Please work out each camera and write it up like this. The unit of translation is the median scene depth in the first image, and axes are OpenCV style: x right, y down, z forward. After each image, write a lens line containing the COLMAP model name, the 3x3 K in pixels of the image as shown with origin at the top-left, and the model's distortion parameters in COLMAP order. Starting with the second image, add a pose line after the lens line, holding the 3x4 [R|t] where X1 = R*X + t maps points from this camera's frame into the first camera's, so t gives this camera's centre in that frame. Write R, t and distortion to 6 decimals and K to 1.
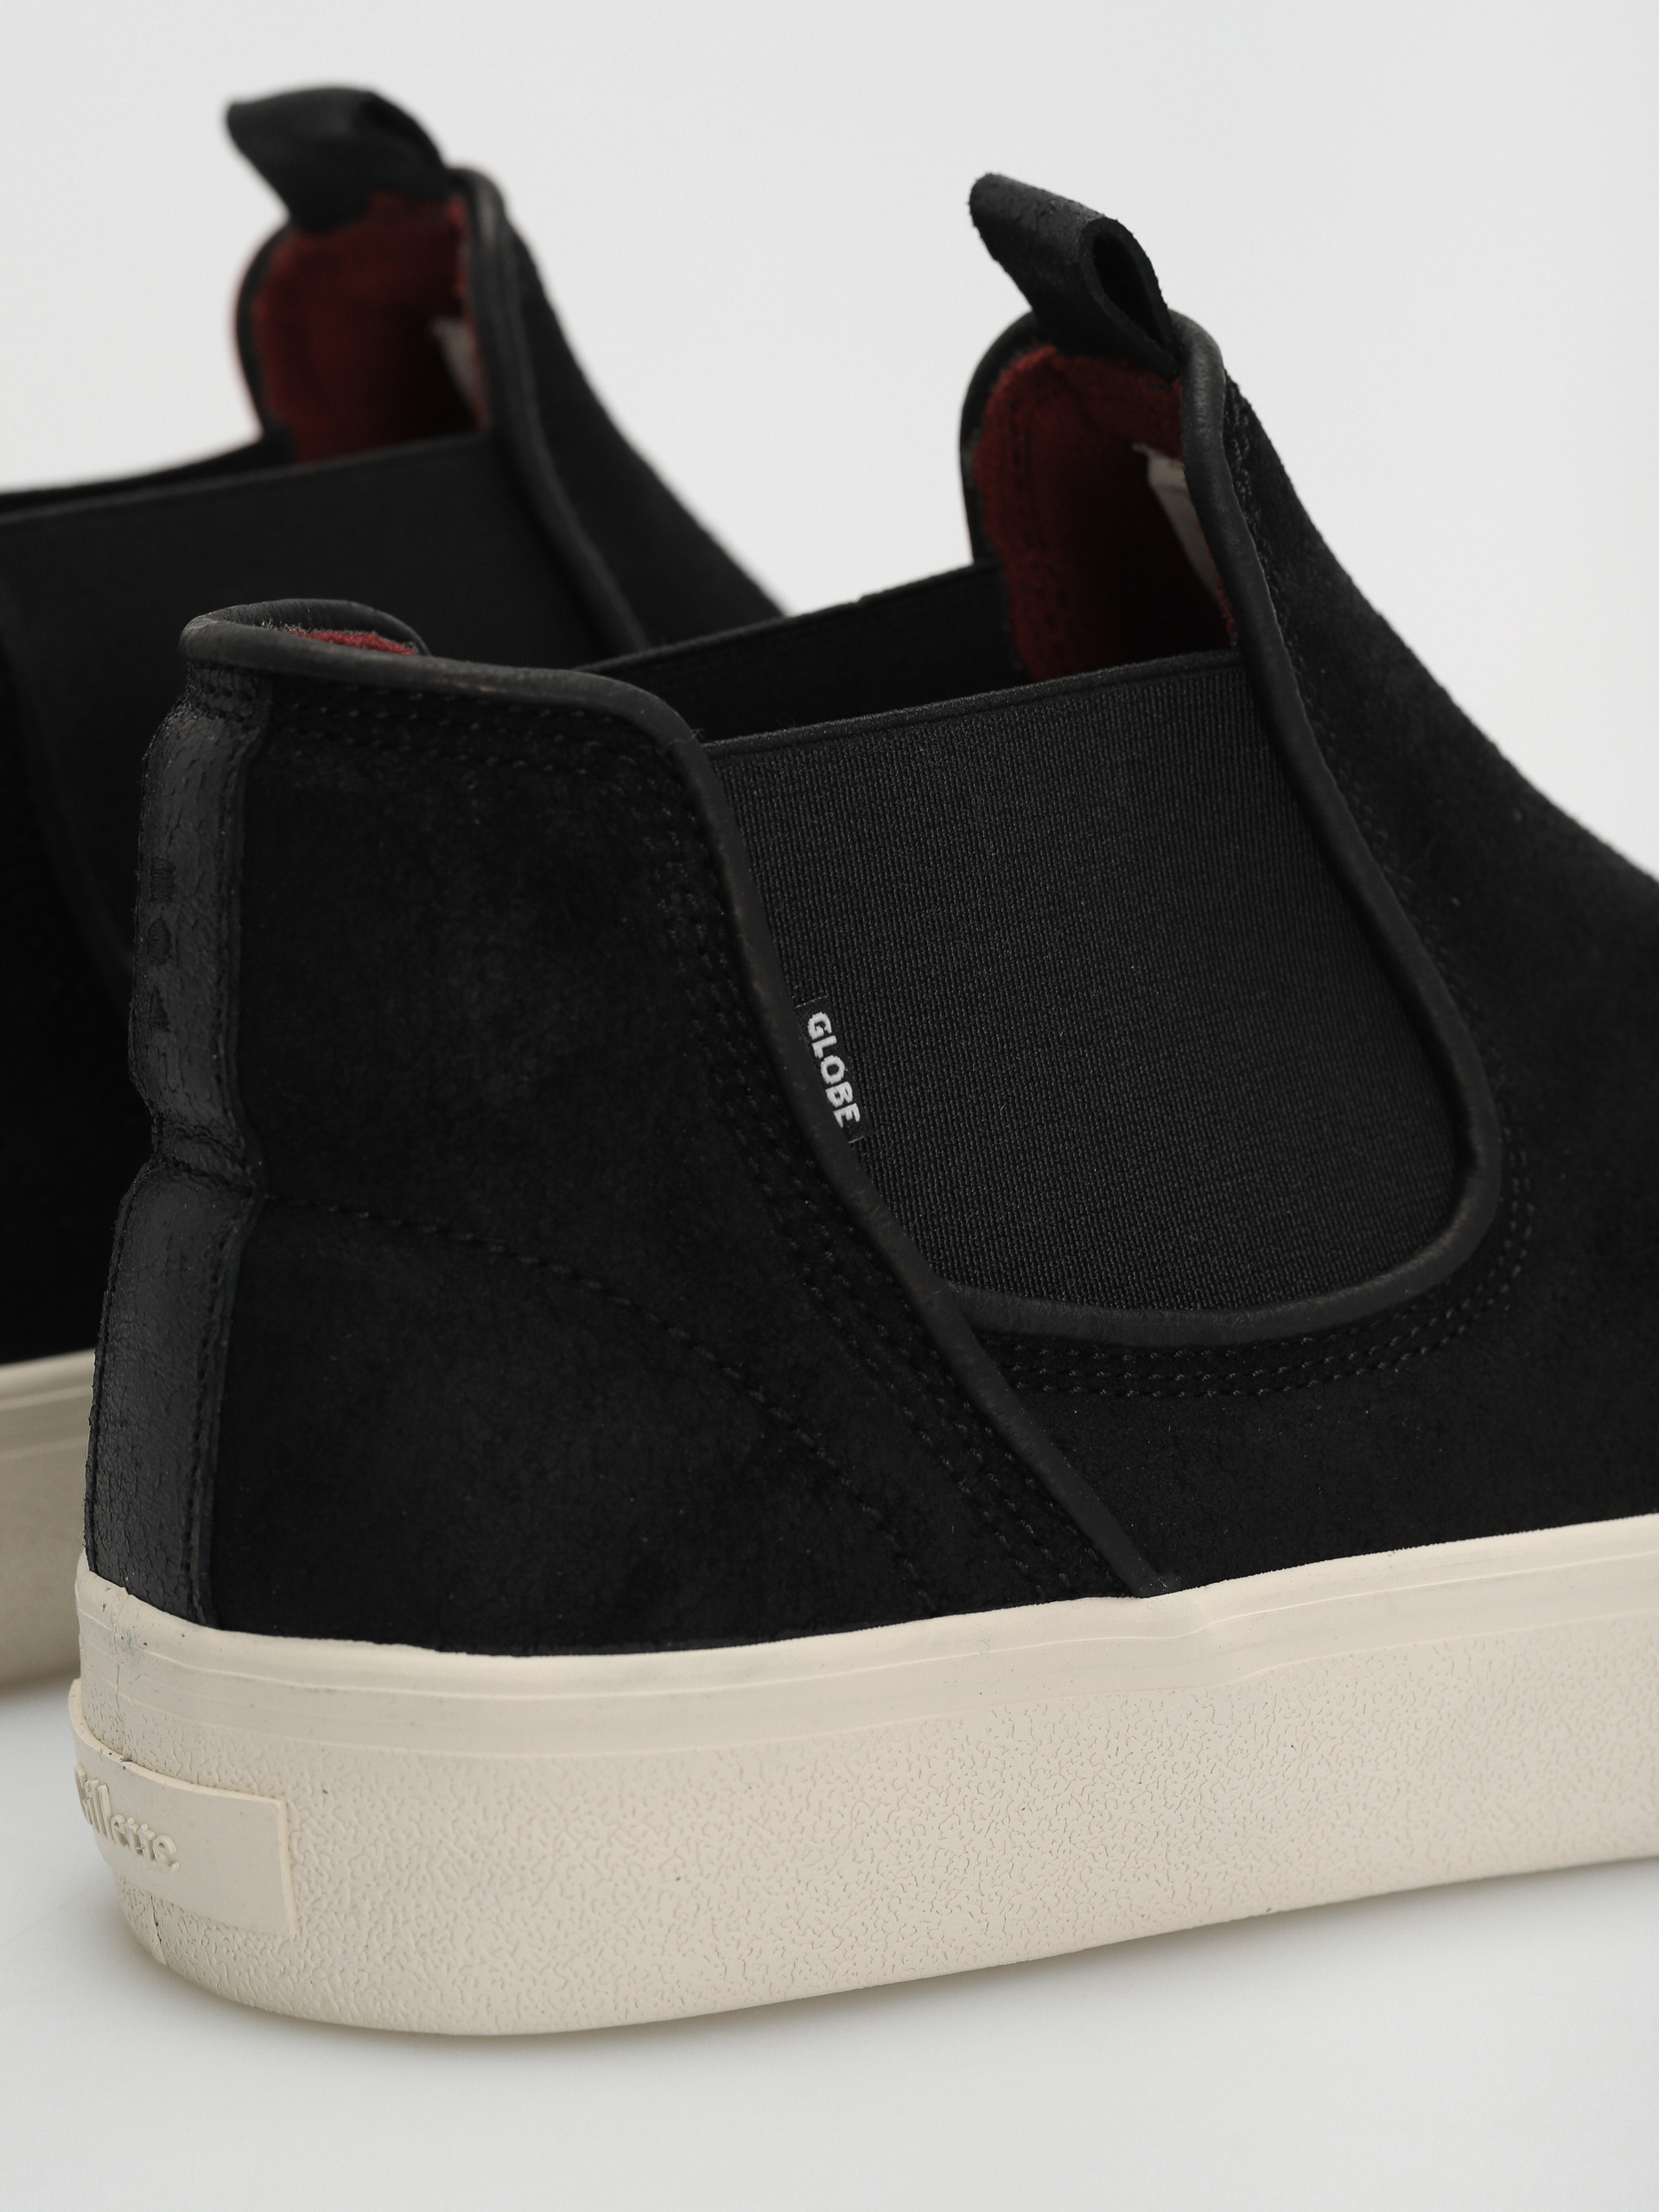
lens RADIAL K [[7764.5, 0, 829.5], [0, 7764.5, 1106.0], [0, 0, 1]] dist [-0.100241, 1.498630]
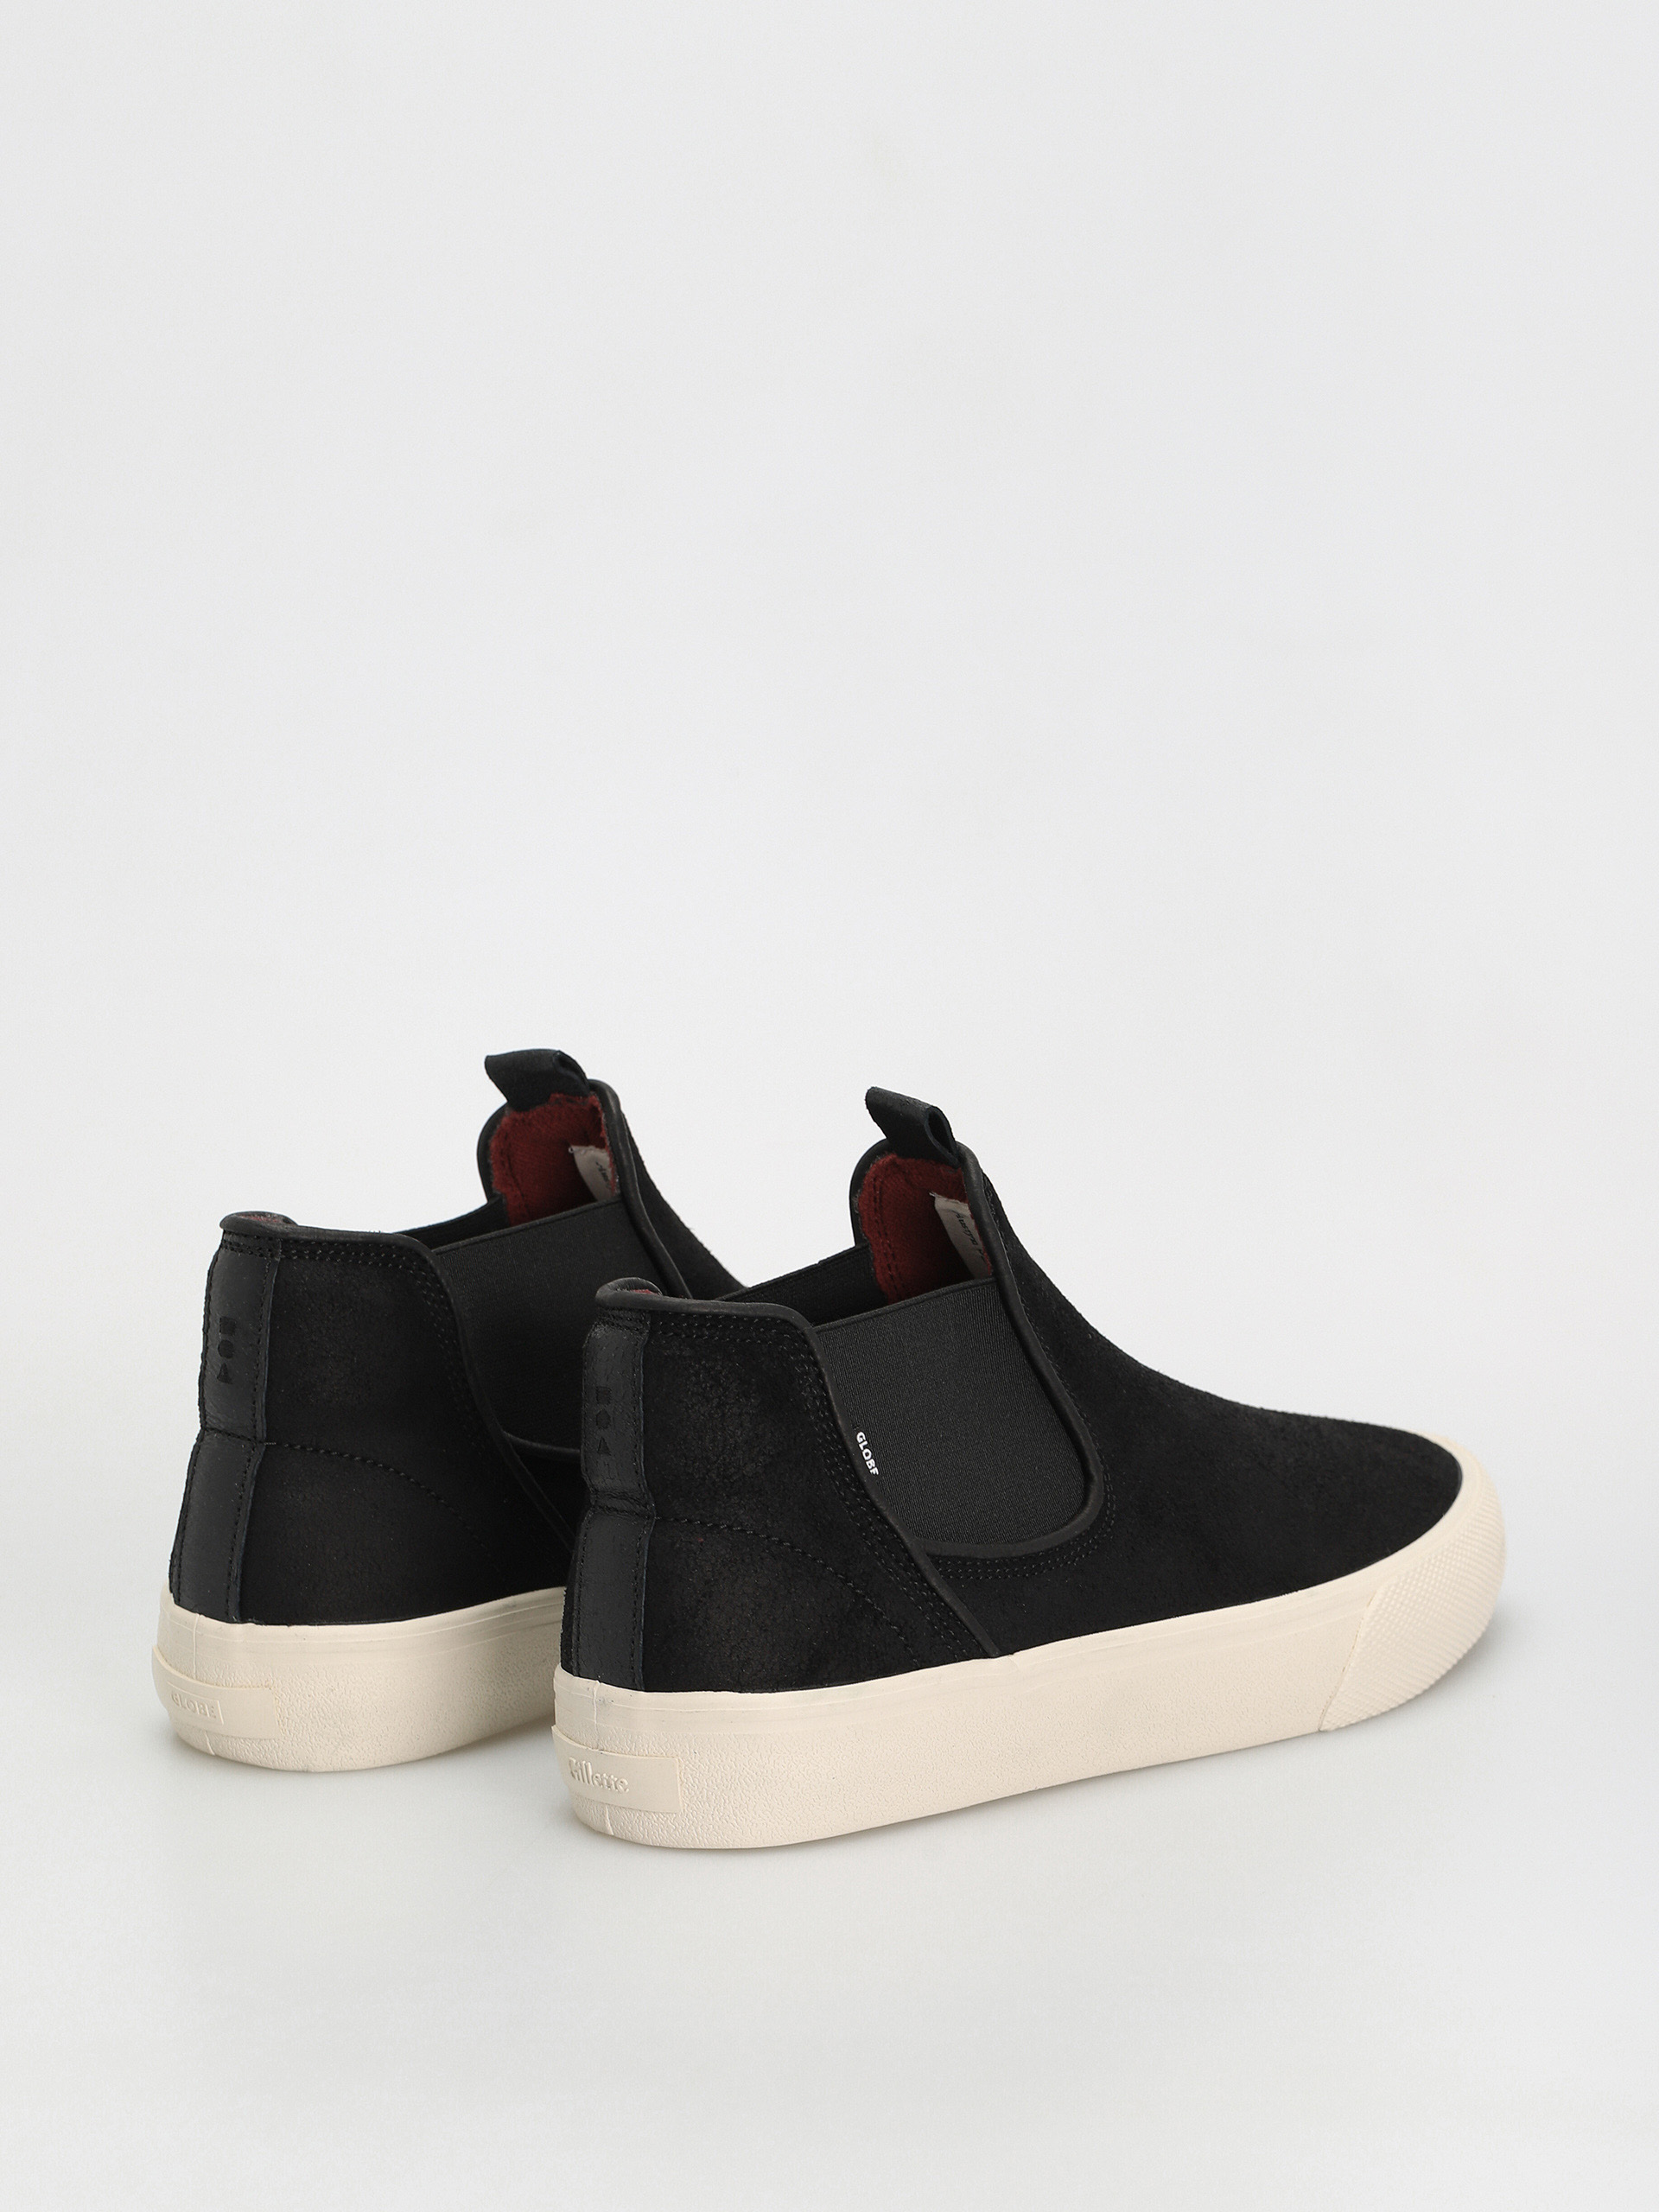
lens RADIAL K [[7764.5, 0, 829.5], [0, 7764.5, 1106.0], [0, 0, 1]] dist [-0.100241, 1.498630]
pose [[0.980679, -0.053278, 0.188229, -0.475487], [0.065018, 0.996269, -0.056751, 0.024642], [-0.184503, 0.067893, 0.980484, -1.461901]]
